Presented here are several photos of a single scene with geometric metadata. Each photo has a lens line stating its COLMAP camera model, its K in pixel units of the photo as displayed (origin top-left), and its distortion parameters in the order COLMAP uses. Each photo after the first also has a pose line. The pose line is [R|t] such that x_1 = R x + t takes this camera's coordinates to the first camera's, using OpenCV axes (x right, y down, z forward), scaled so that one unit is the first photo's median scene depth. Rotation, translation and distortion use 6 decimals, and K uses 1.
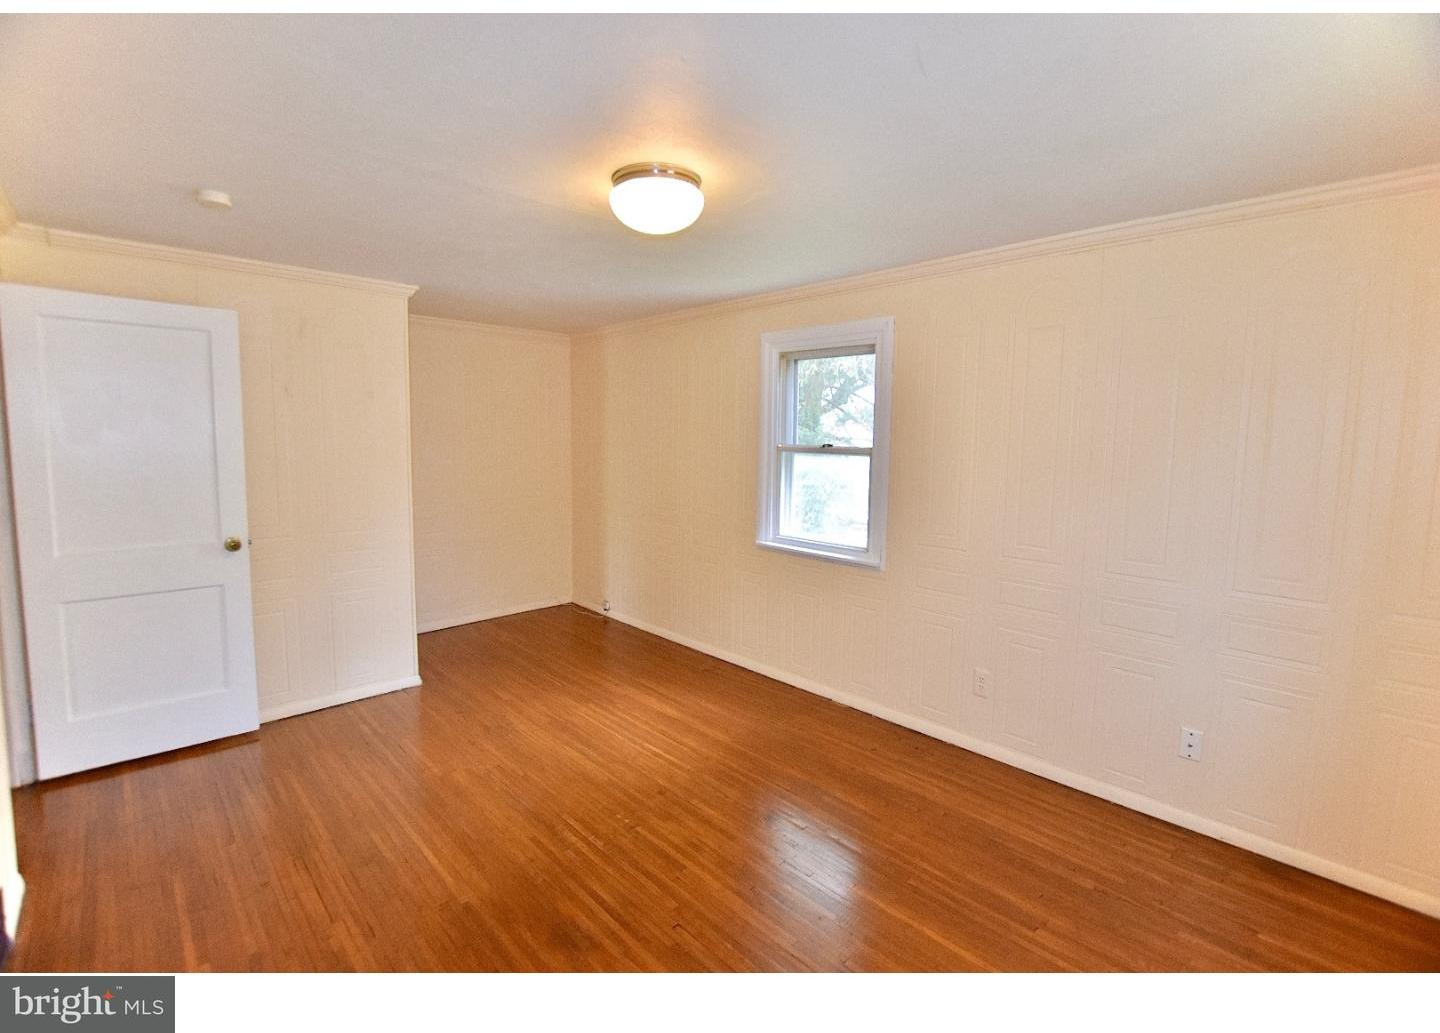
lens RADIAL K [[640.6, 0, 721.3], [0, 640.6, 497.1], [0, 0, 1]] dist [-0.018369, 0.000878]
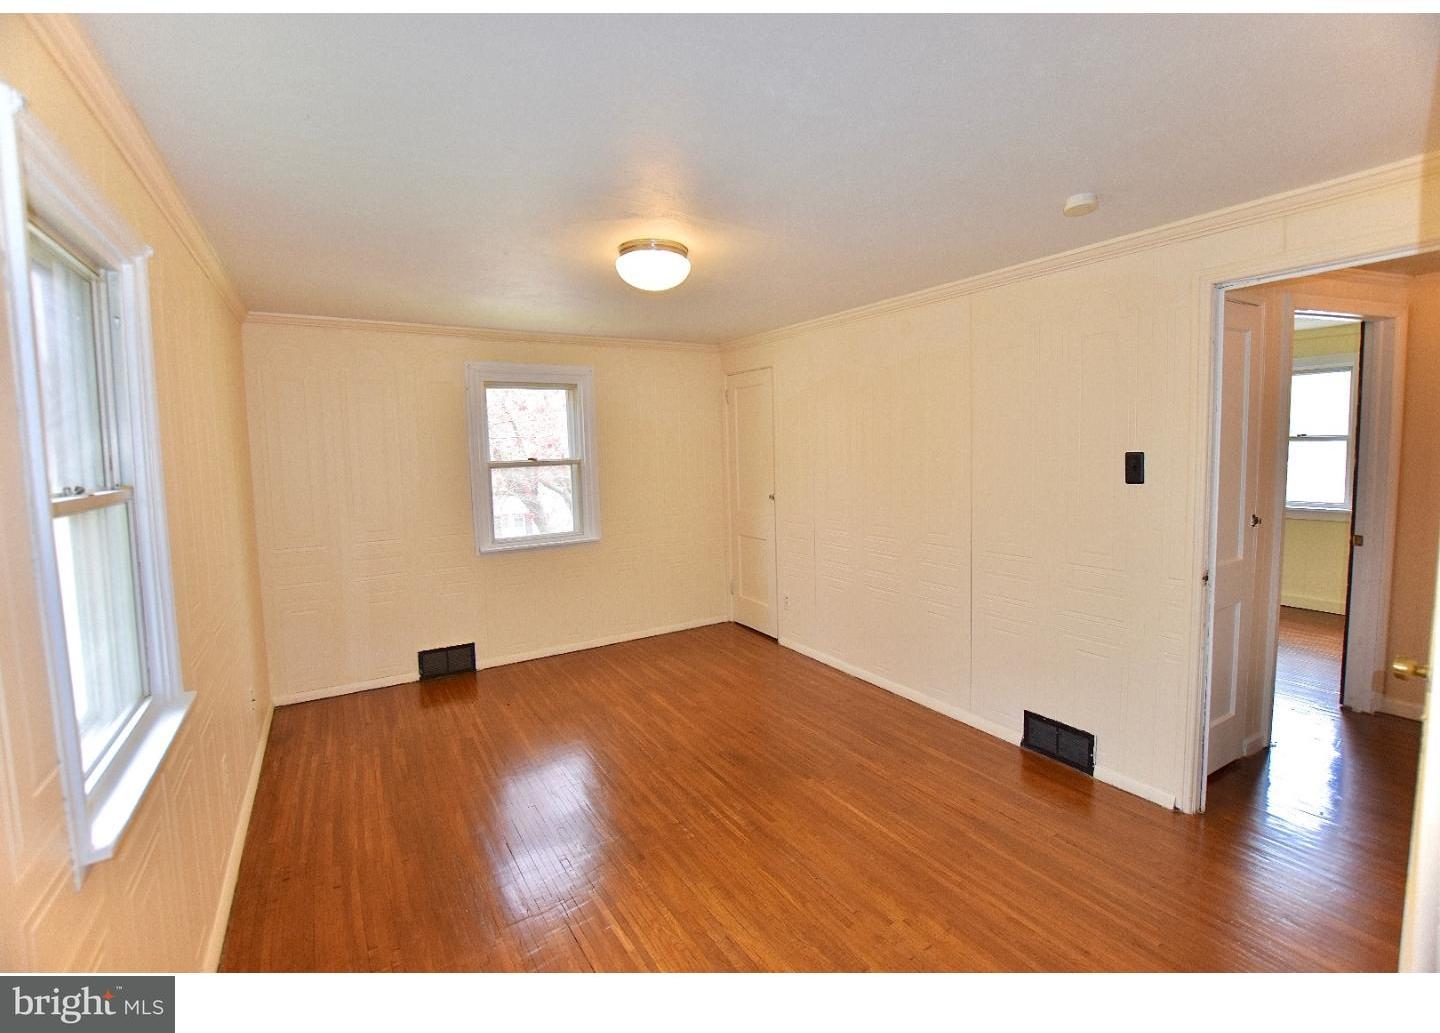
lens RADIAL K [[640.6, 0, 721.3], [0, 640.6, 497.1], [0, 0, 1]] dist [-0.018369, 0.000878]
pose [[-0.977191, -0.006222, 0.212270, -0.450698], [0.031344, 0.984398, 0.173144, -0.202554], [-0.210035, 0.175848, -0.961750, 2.023545]]
